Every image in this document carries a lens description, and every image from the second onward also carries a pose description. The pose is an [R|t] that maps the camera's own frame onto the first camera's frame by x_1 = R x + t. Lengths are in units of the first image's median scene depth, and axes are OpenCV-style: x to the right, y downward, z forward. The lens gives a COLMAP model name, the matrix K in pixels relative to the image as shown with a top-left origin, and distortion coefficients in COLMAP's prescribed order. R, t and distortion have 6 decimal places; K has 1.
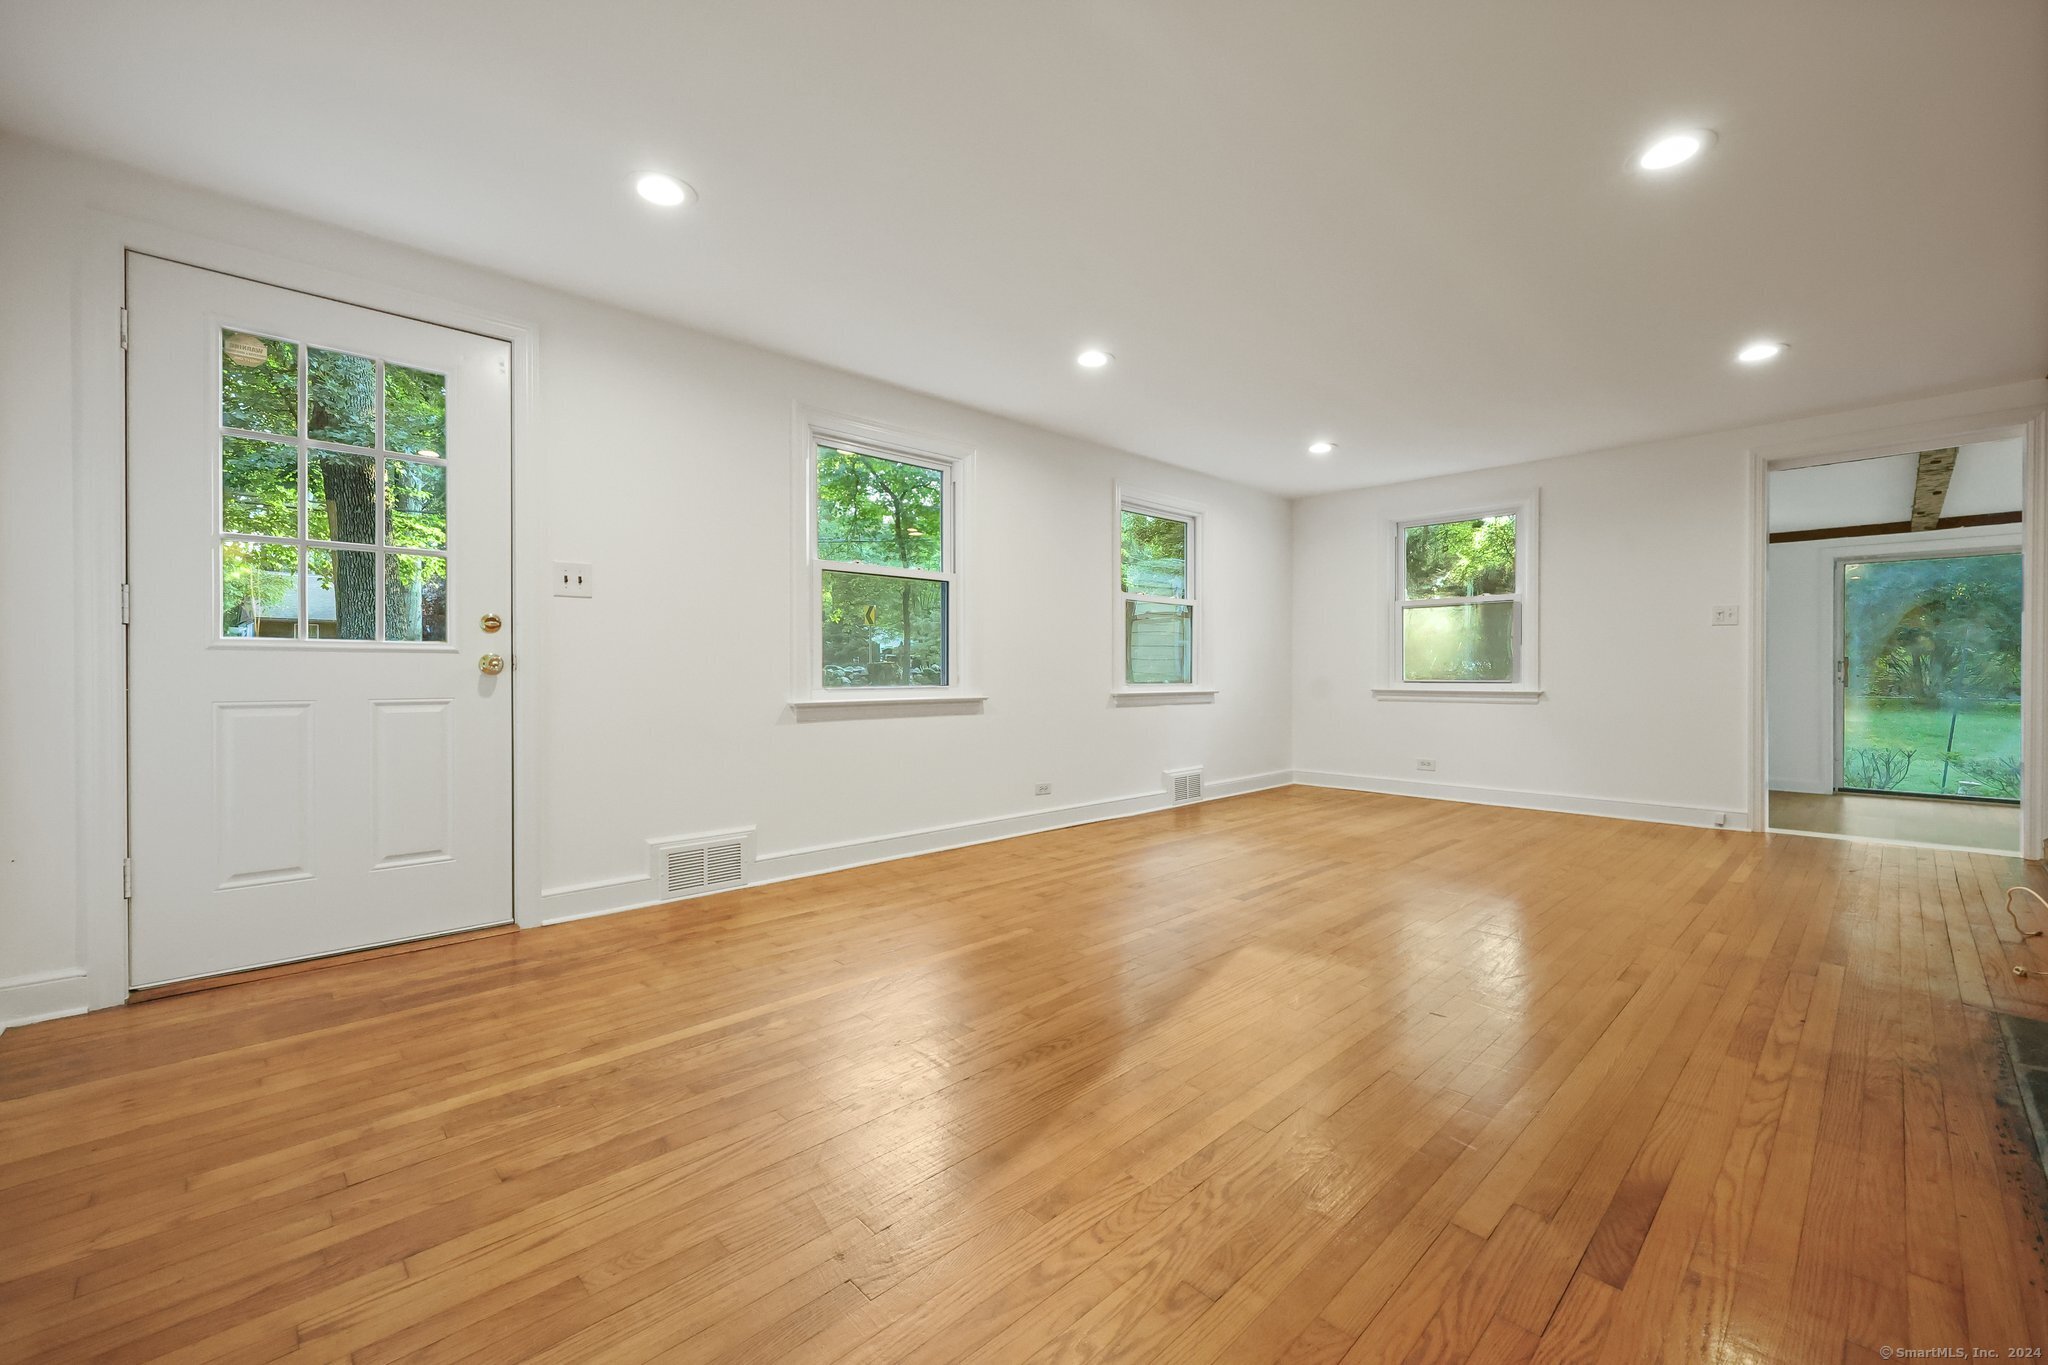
lens RADIAL K [[830.3, 0, 1044.7], [0, 830.3, 666.5], [0, 0, 1]] dist [-0.000658, -0.000067]
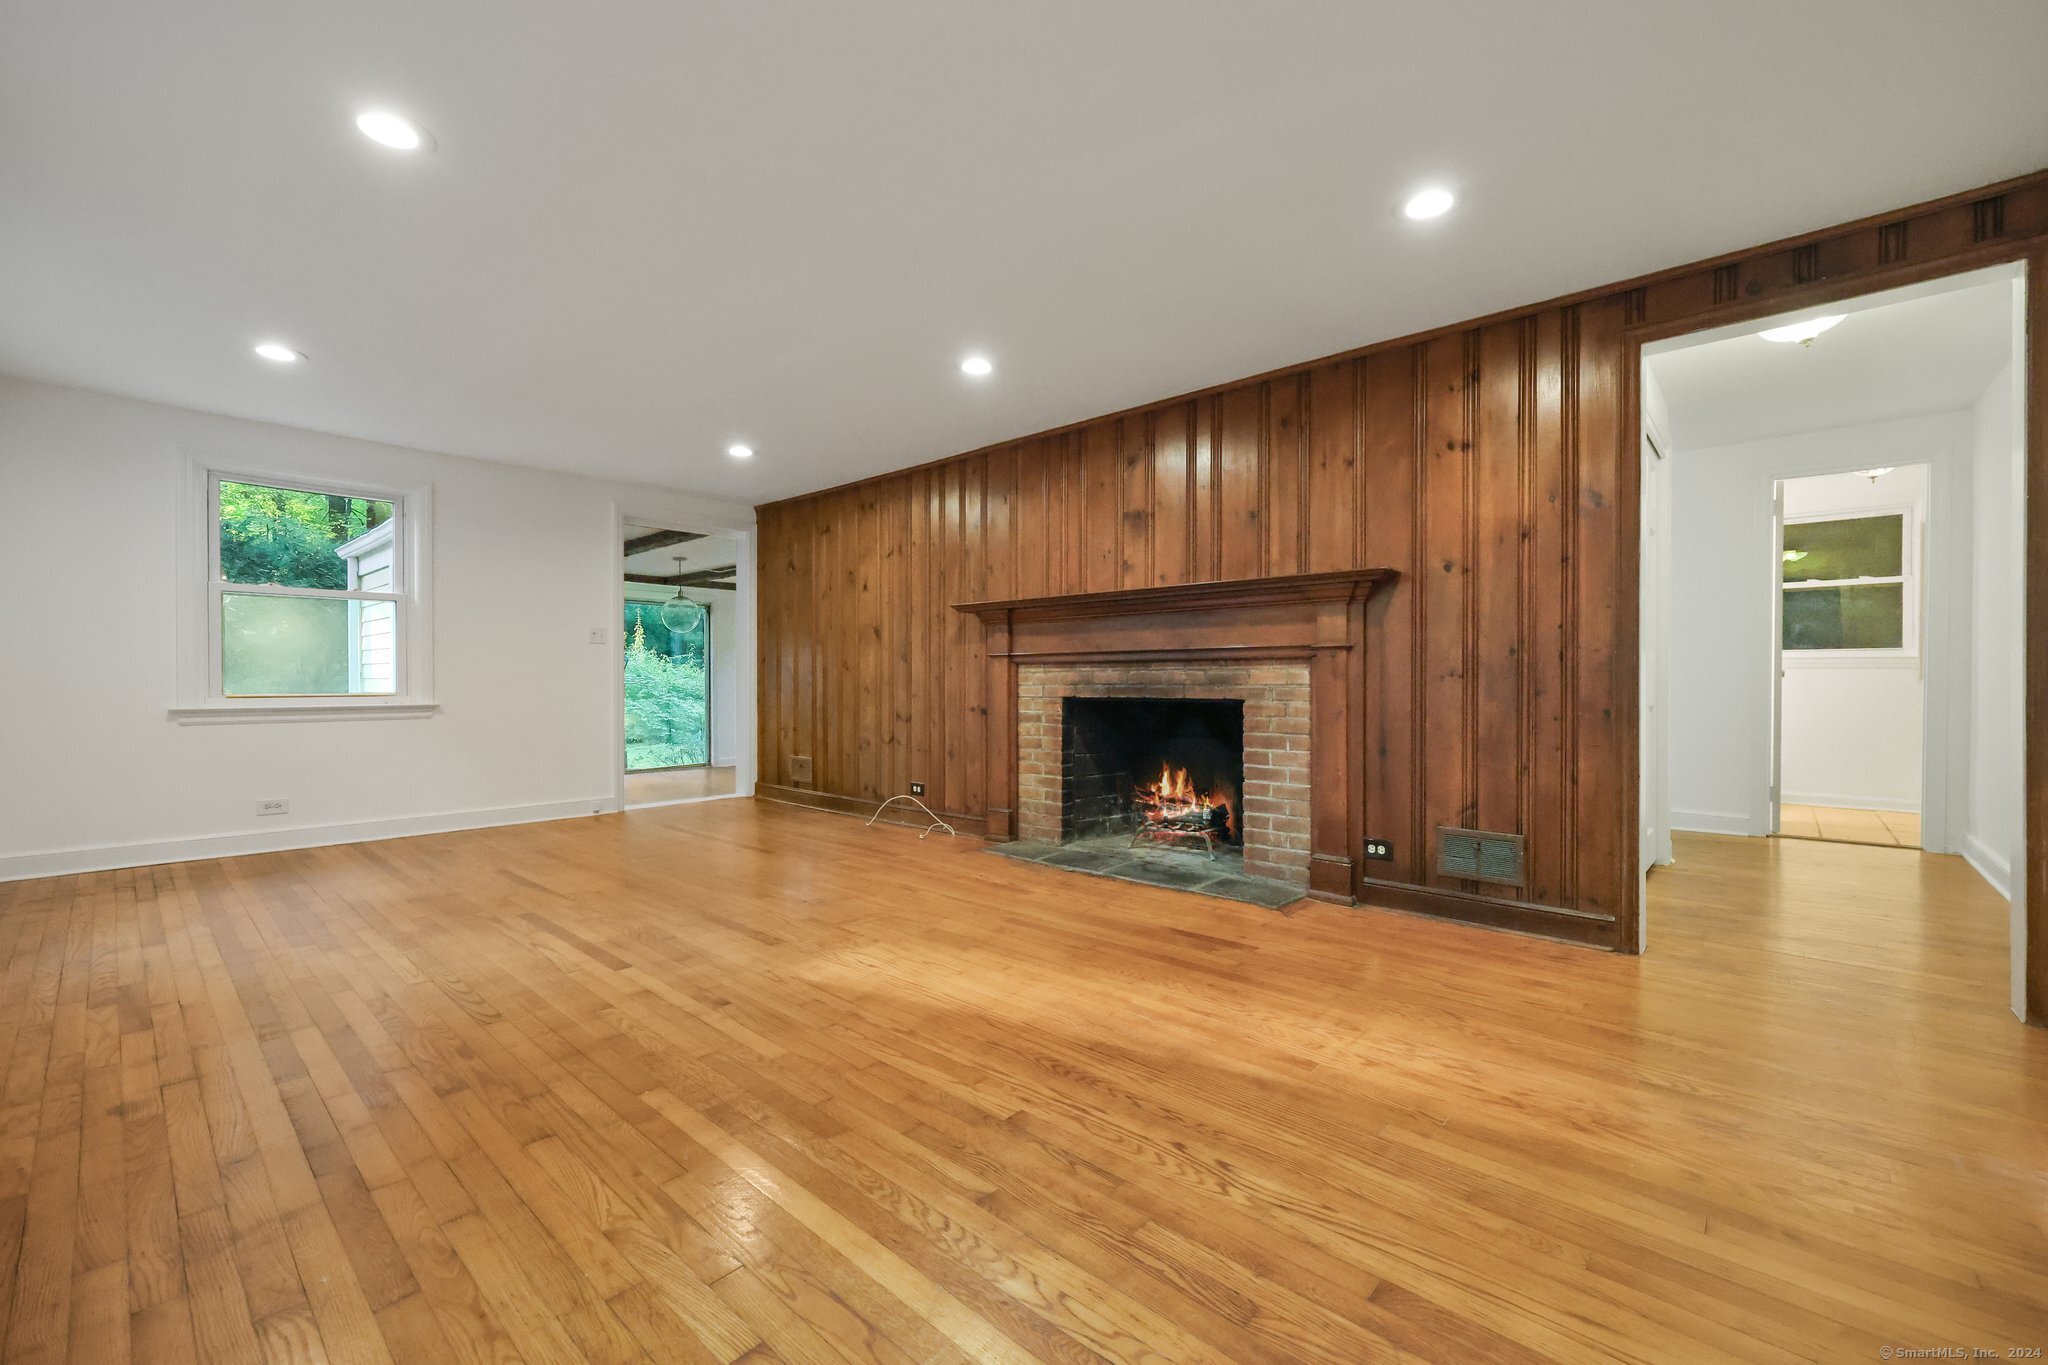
lens RADIAL K [[821.3, 0, 1018.7], [0, 821.3, 680.8], [0, 0, 1]] dist [-0.000644, -0.000058]
pose [[-0.057484, -0.000175, 0.998346, -0.971796], [-0.005416, 0.999985, -0.000136, 0.000118], [-0.998332, -0.005415, -0.057484, 1.111746]]
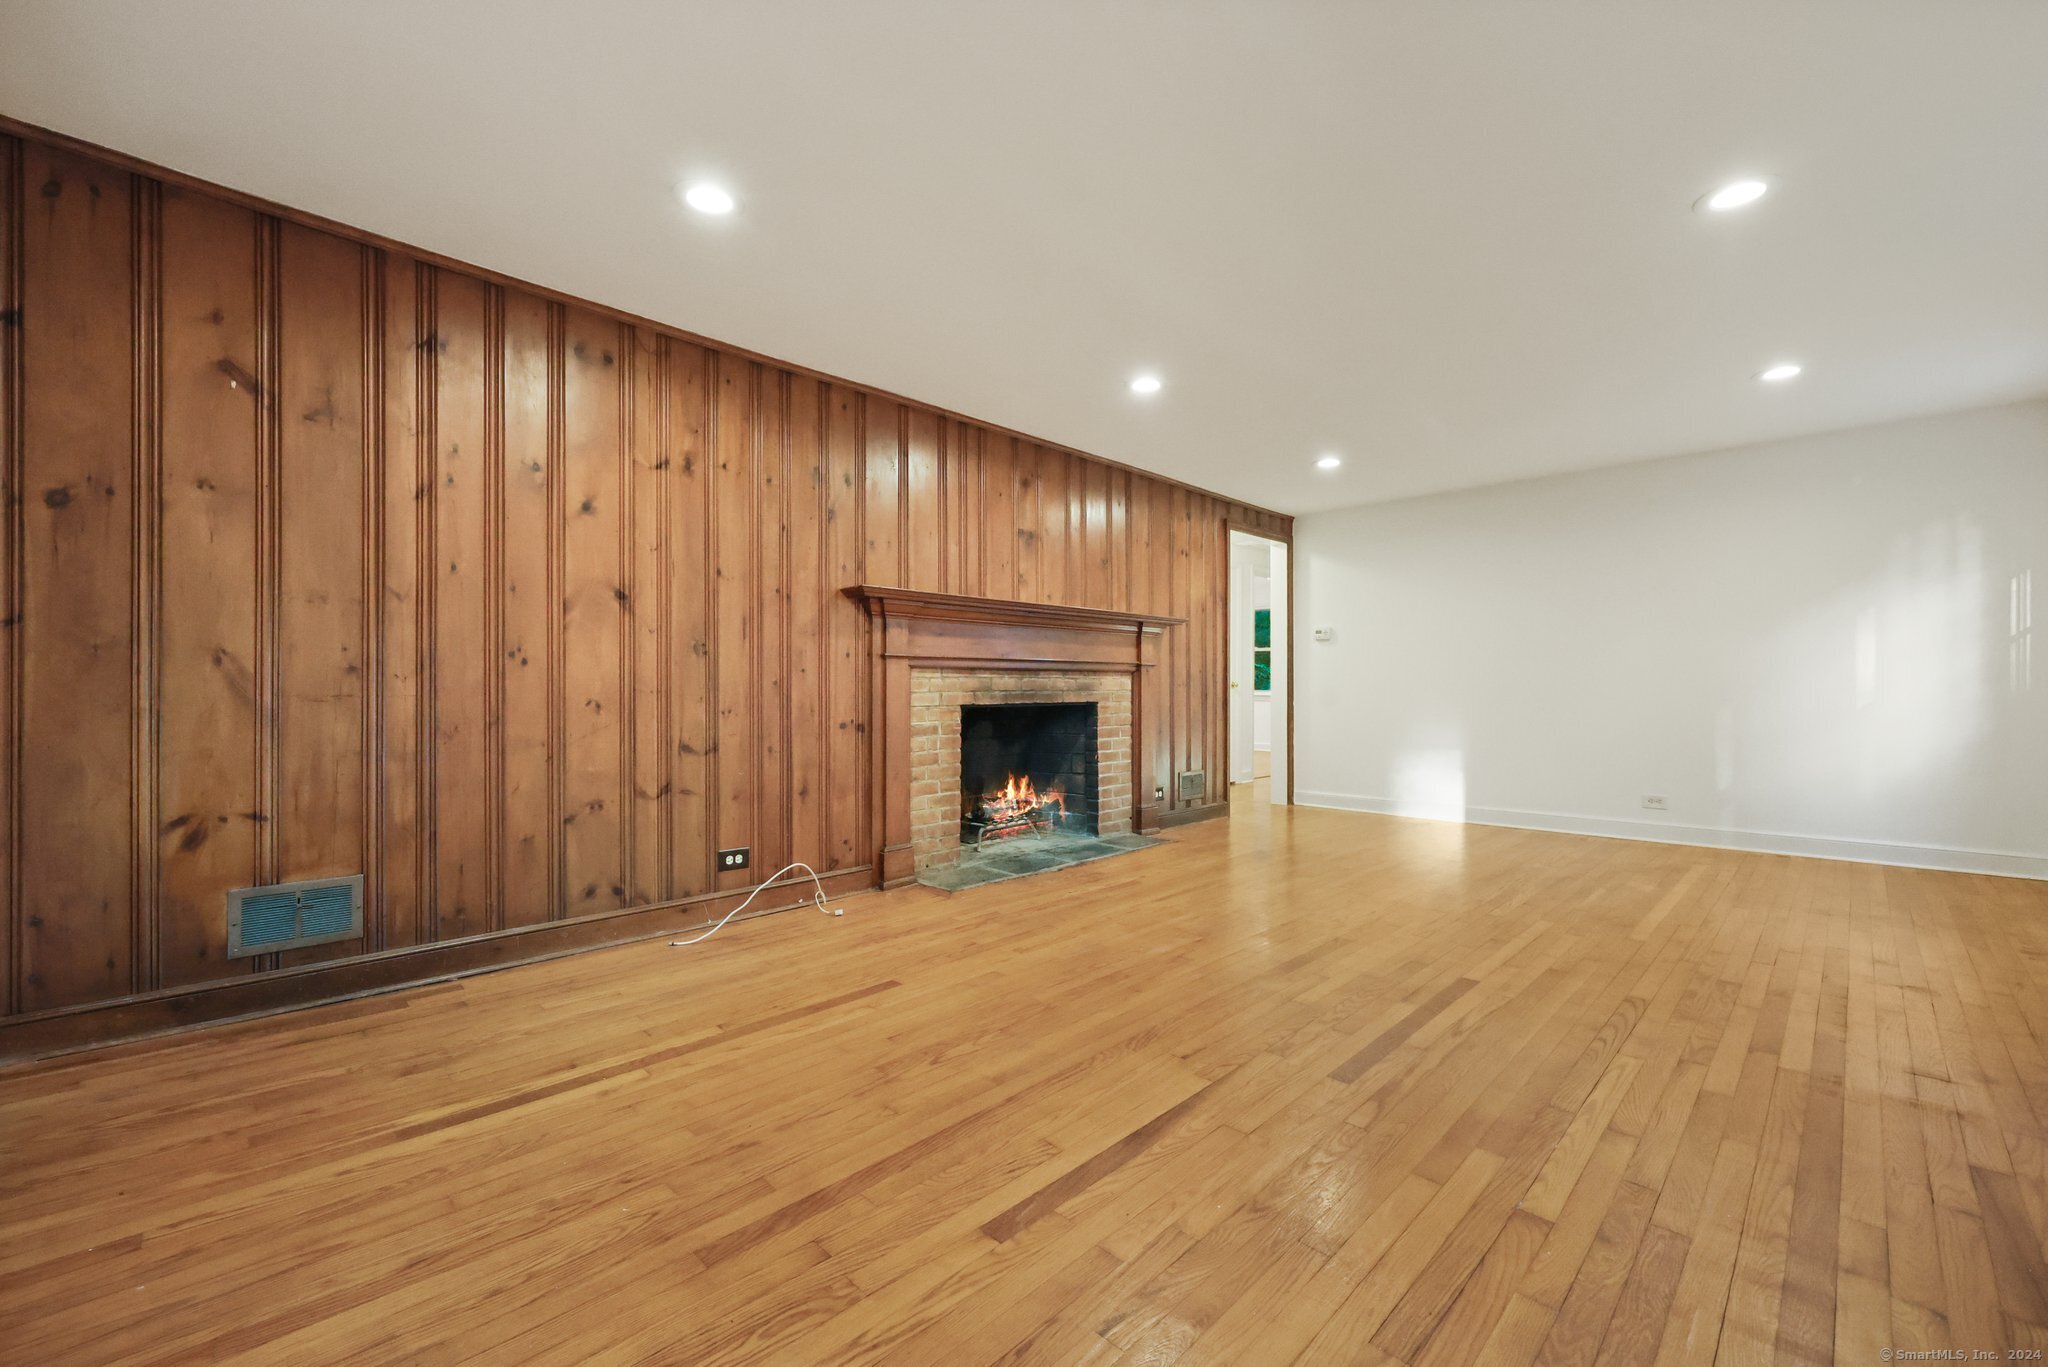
lens RADIAL K [[854.5, 0, 1023.9], [0, 854.5, 692.0], [0, 0, 1]] dist [-0.000853, -0.000539]
pose [[-0.999860, -0.000266, -0.016744, 1.114802], [-0.000240, 0.999999, -0.001541, 0.013567], [0.016744, -0.001537, -0.999859, 3.009070]]
